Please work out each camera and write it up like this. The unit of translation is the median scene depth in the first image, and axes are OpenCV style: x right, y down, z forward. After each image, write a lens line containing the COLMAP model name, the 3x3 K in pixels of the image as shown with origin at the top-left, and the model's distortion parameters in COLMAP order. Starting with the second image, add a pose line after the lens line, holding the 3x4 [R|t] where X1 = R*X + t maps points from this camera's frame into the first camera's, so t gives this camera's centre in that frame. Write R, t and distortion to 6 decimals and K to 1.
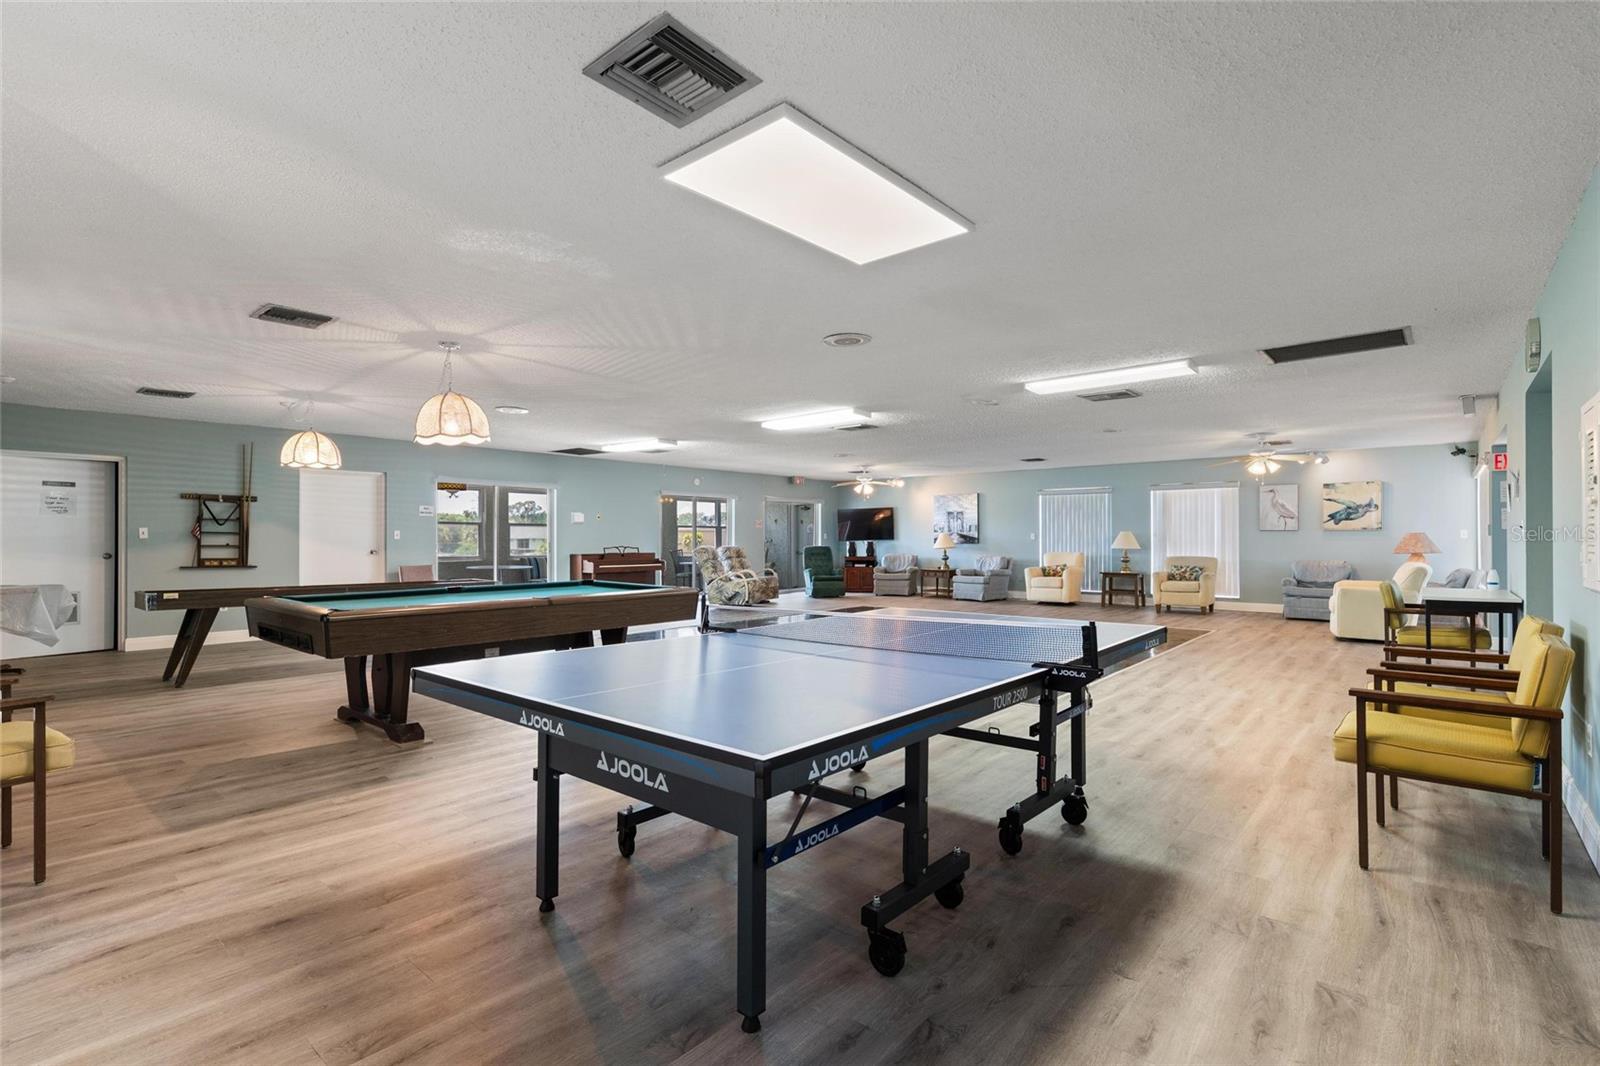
lens RADIAL K [[745.4, 0, 798.2], [0, 745.4, 534.4], [0, 0, 1]] dist [0.001379, 0.000357]
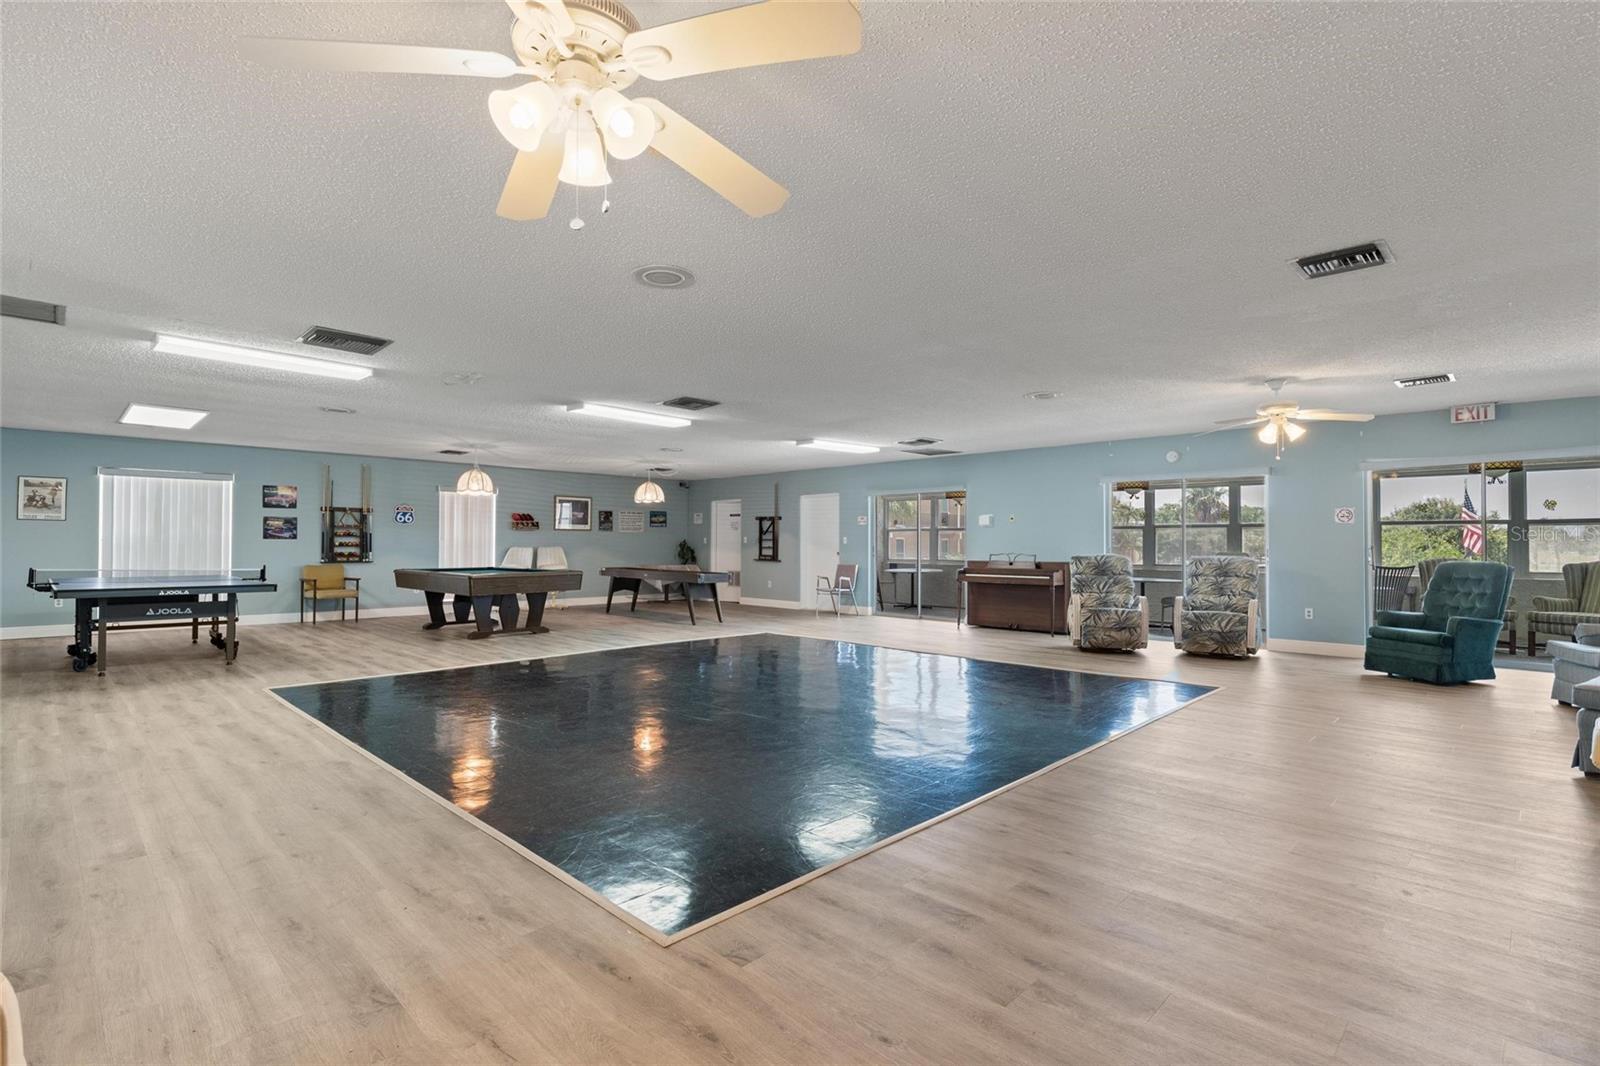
lens RADIAL K [[745.4, 0, 794.3], [0, 745.4, 533.8], [0, 0, 1]] dist [0.001379, 0.000357]
pose [[-0.053502, -0.014997, -0.998455, 0.863892], [0.002764, 0.999881, -0.015167, 0.010020], [0.998564, -0.003571, -0.053454, 1.139274]]
